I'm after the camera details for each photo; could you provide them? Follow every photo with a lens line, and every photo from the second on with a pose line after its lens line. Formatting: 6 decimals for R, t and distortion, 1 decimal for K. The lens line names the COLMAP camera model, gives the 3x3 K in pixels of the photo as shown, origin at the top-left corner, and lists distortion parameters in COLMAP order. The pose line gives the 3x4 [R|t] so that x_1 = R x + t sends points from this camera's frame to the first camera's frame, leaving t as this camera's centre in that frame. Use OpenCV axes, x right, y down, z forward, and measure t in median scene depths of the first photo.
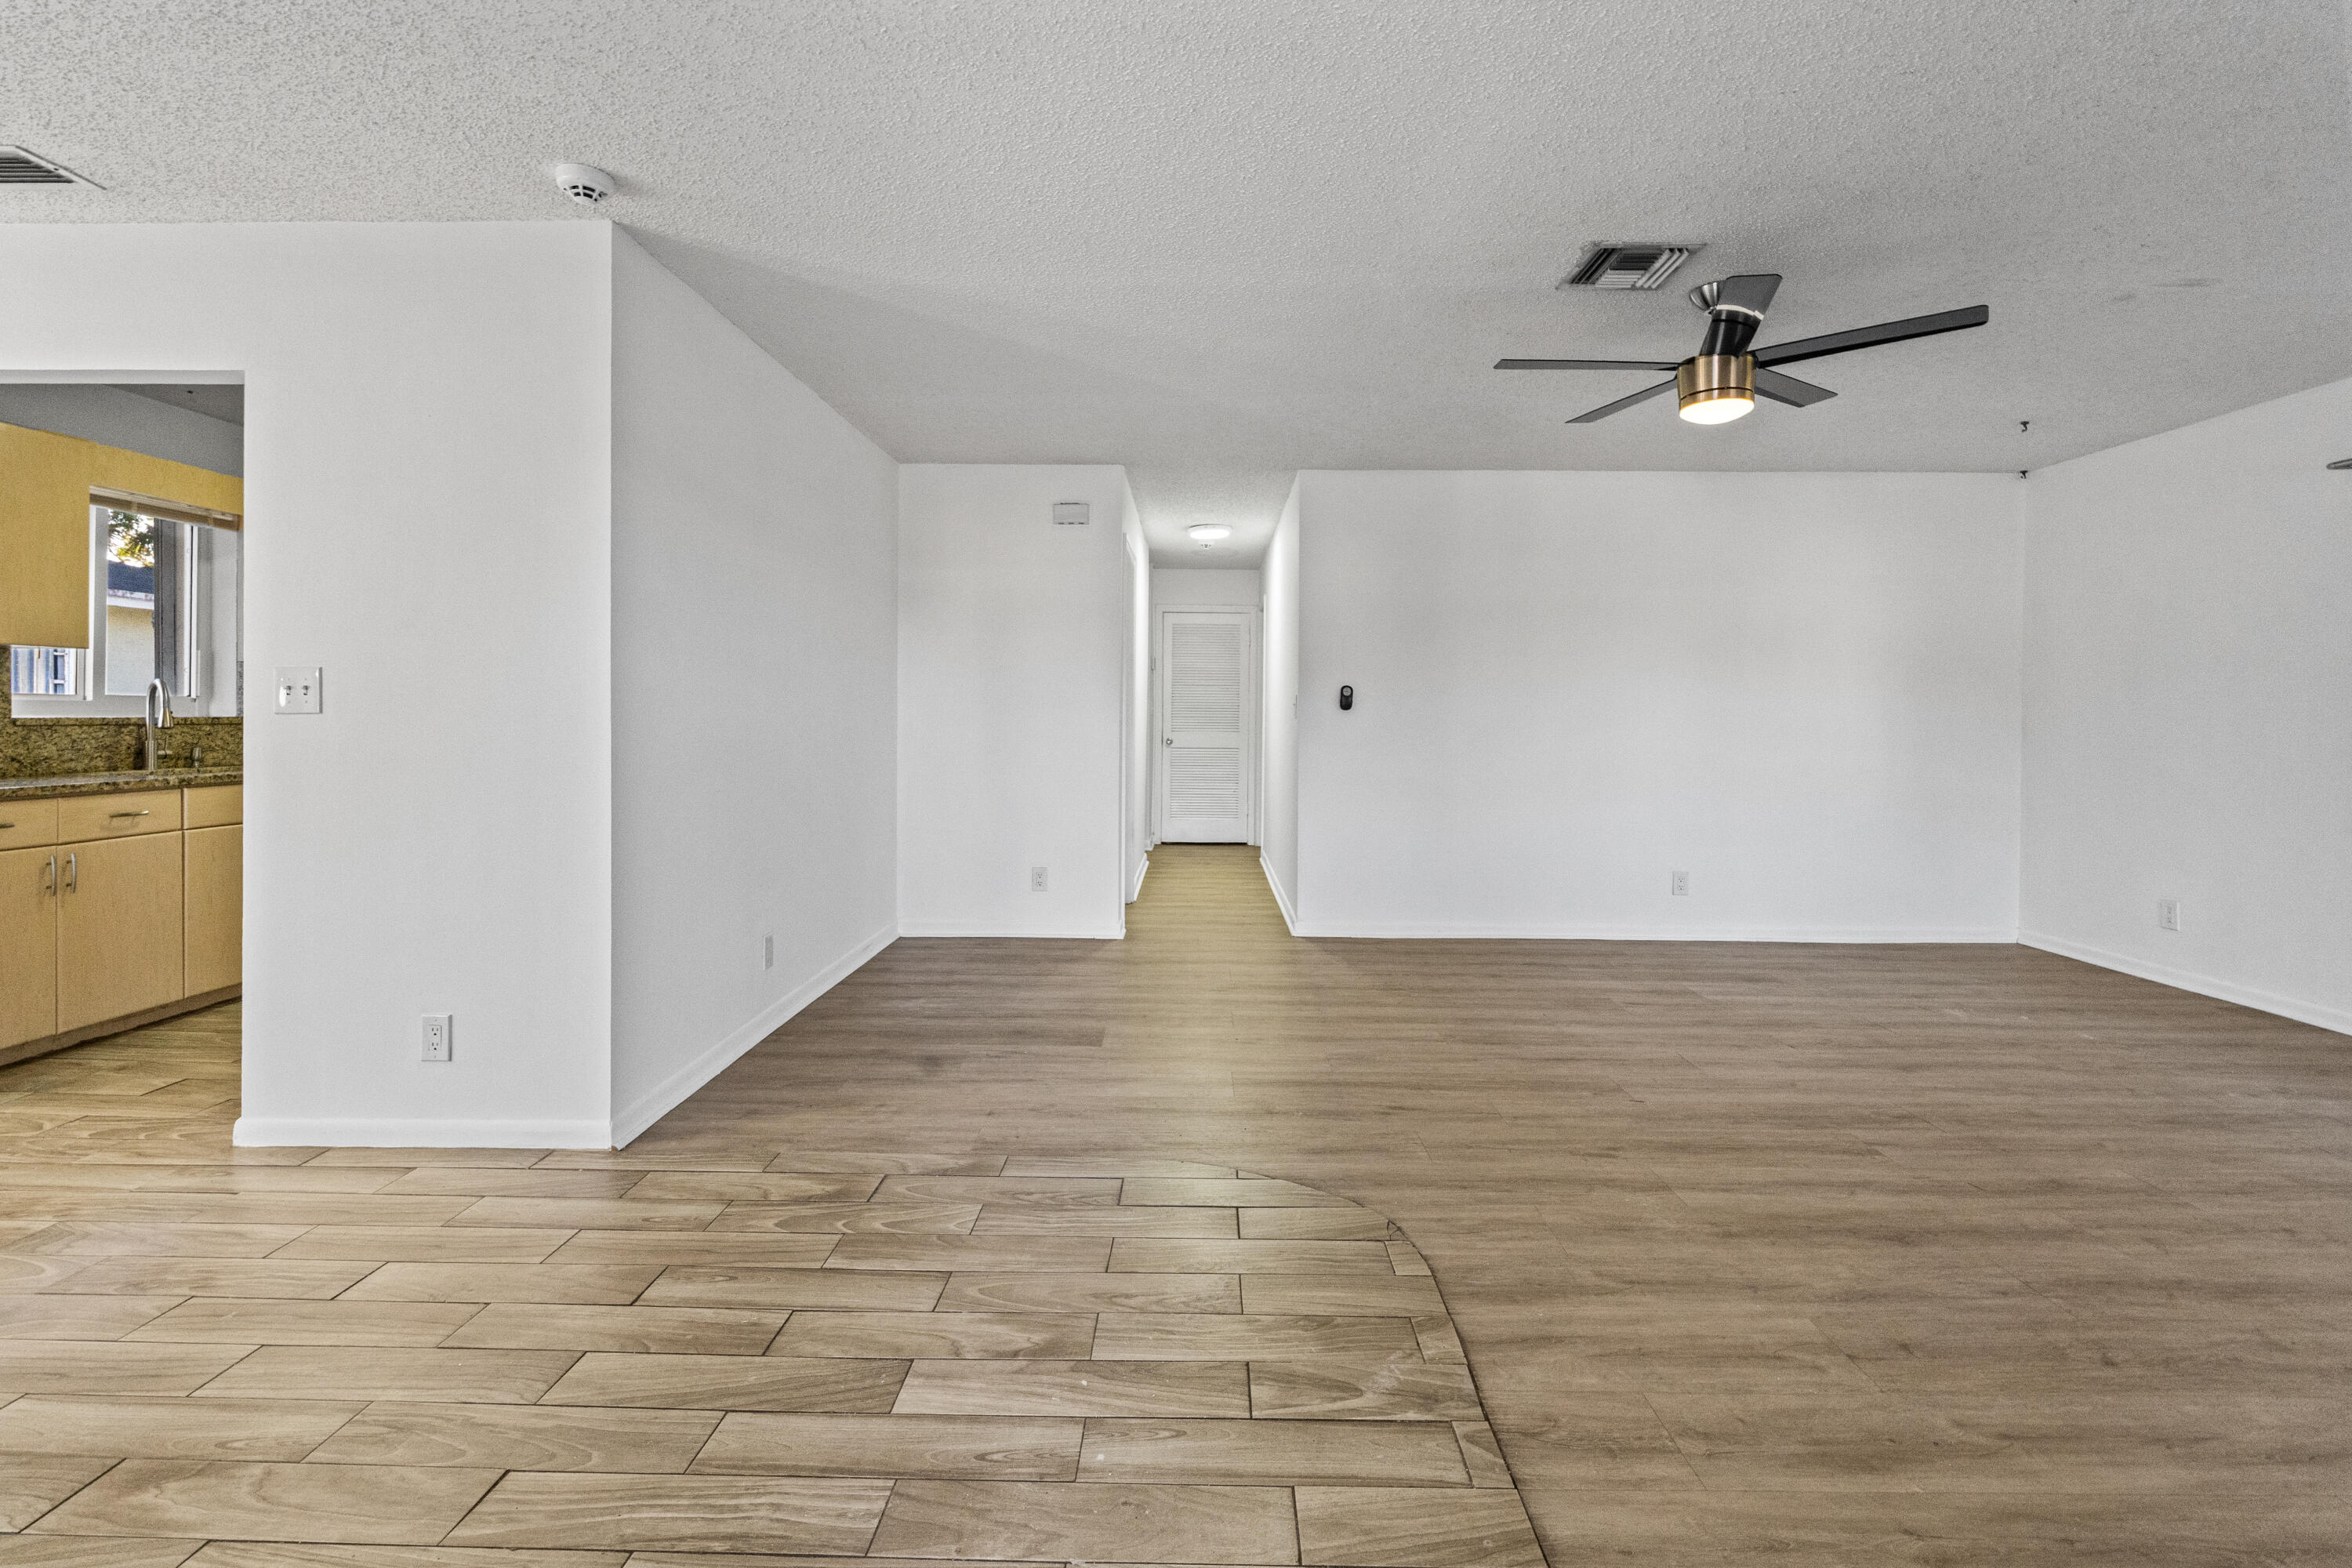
lens RADIAL K [[1057.5, 0, 1171.7], [0, 1057.5, 728.7], [0, 0, 1]] dist [-0.002277, -0.000645]
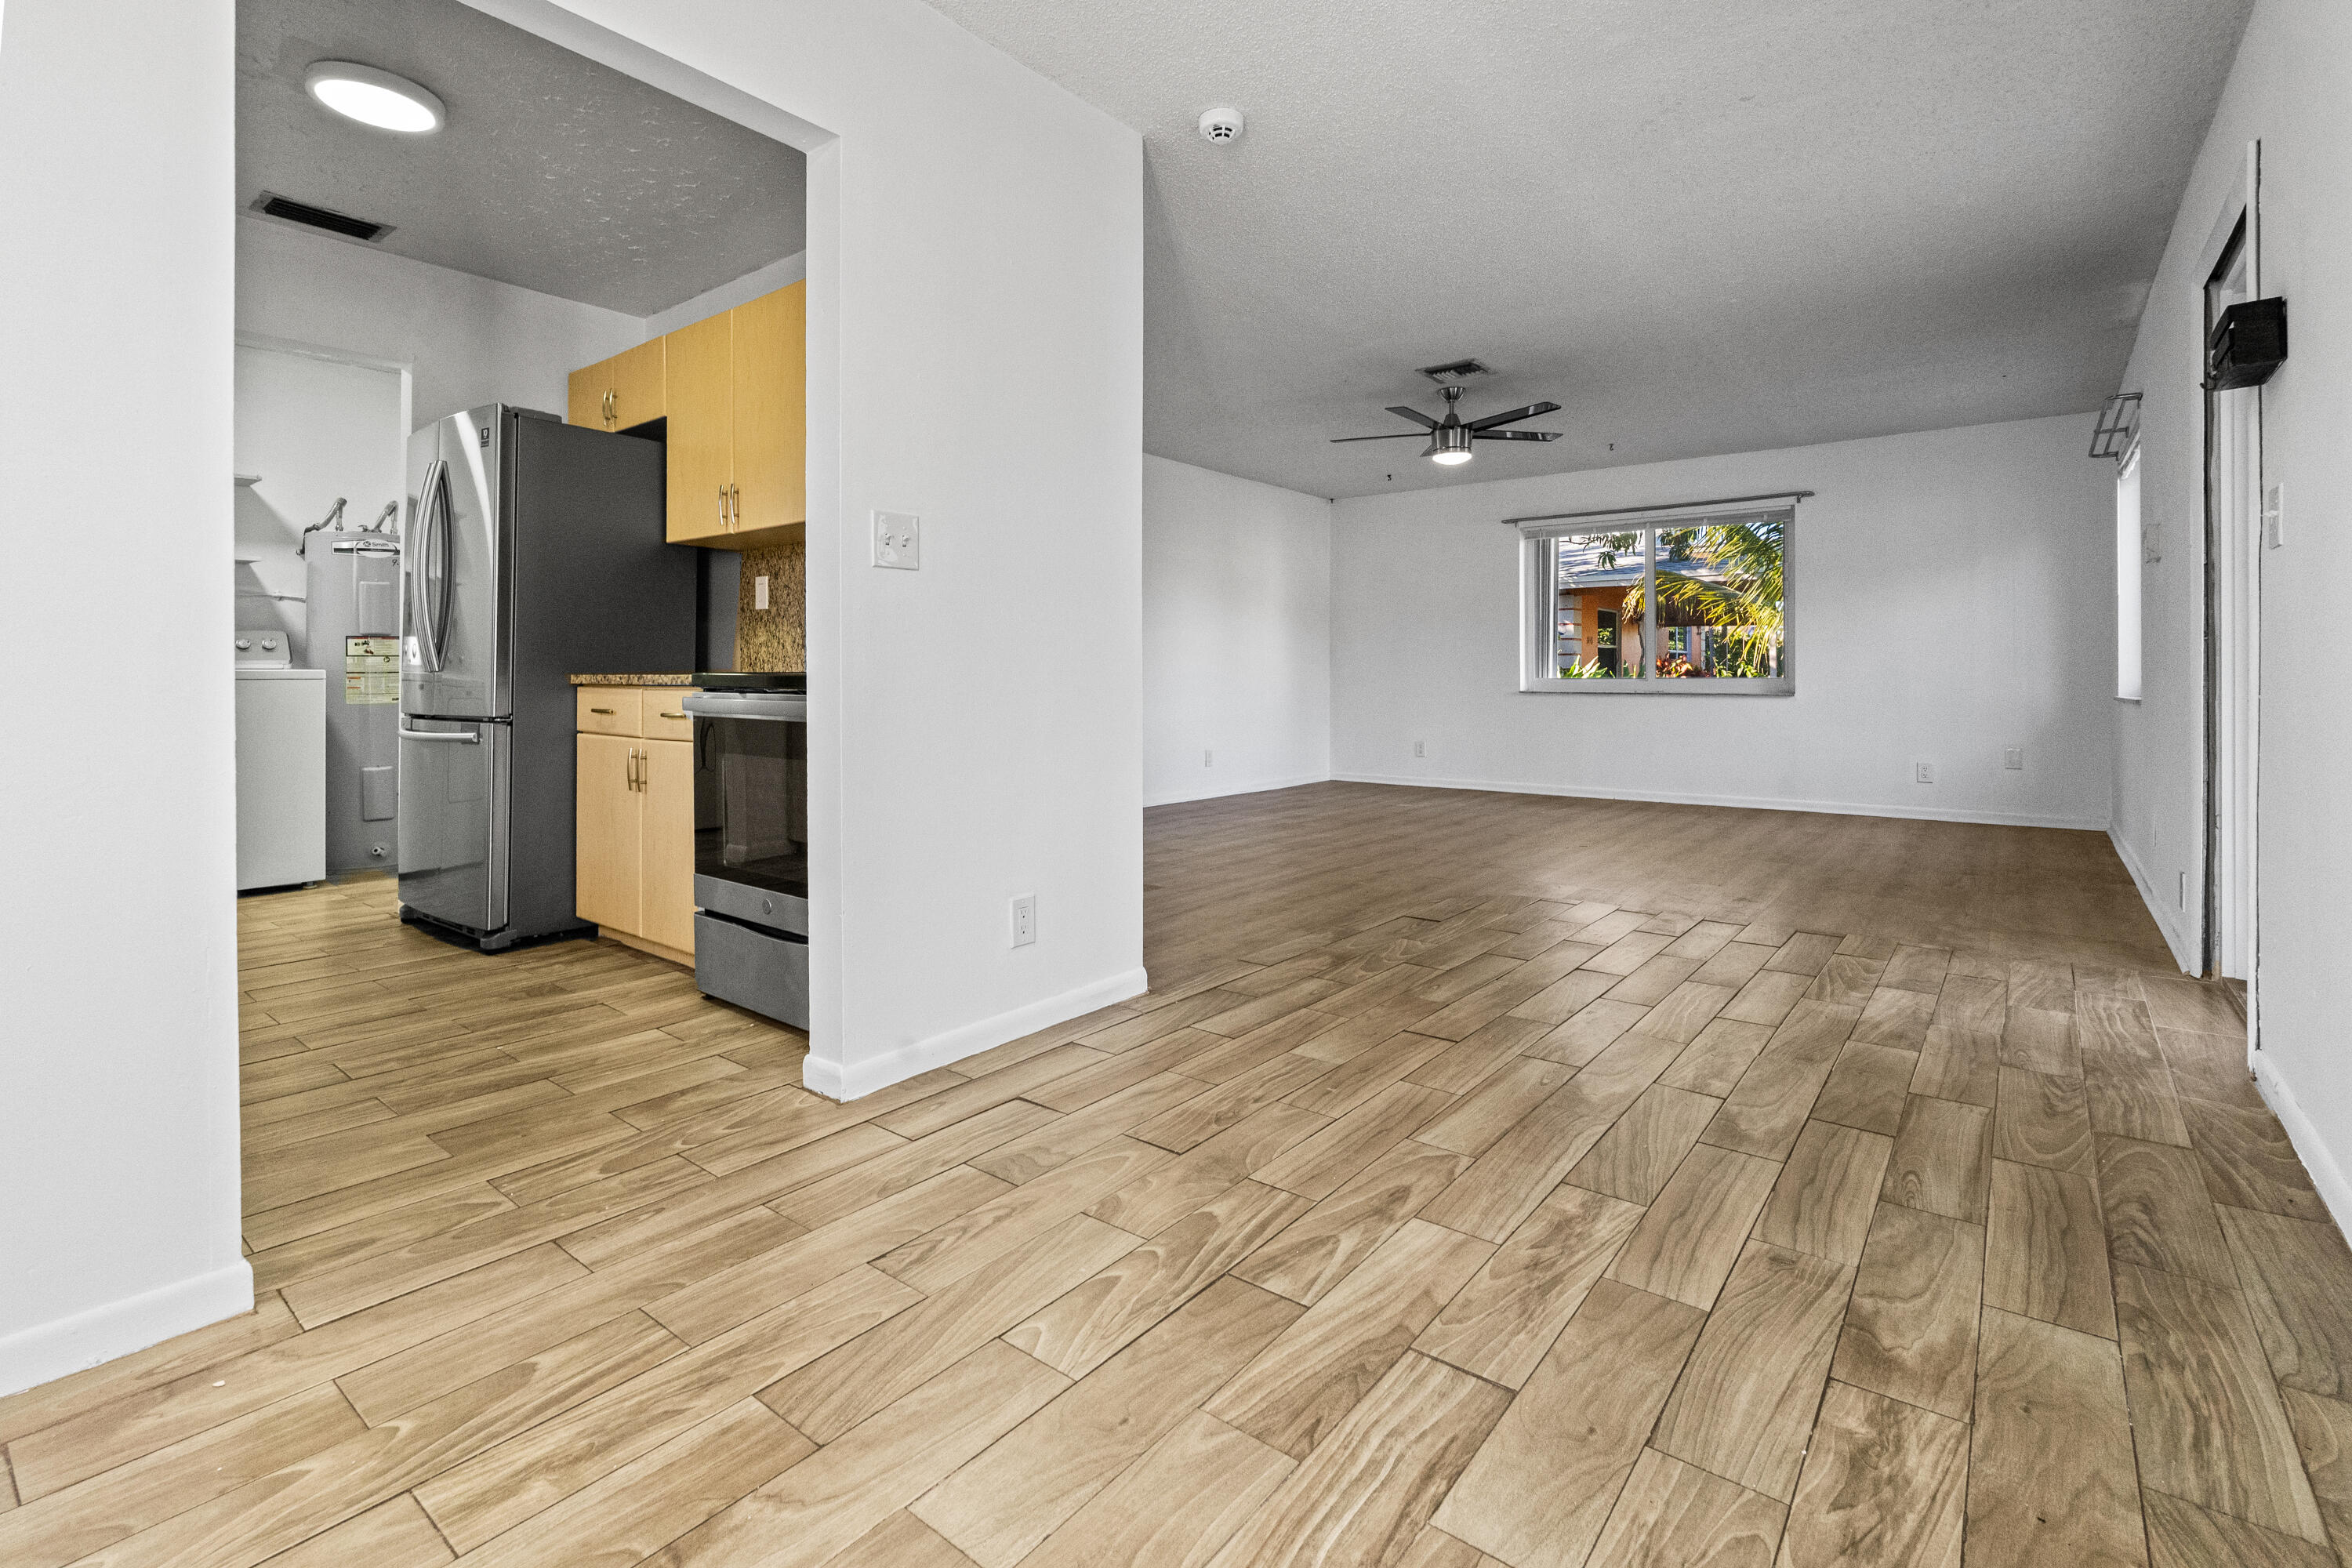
lens RADIAL K [[1067.9, 0, 1181.3], [0, 1067.9, 689.8], [0, 0, 1]] dist [-0.001739, -0.000075]
pose [[0.612535, -0.017484, 0.790250, -1.359440], [0.011772, 0.999846, 0.012996, 0.070737], [-0.790356, 0.001342, 0.612646, 0.291864]]
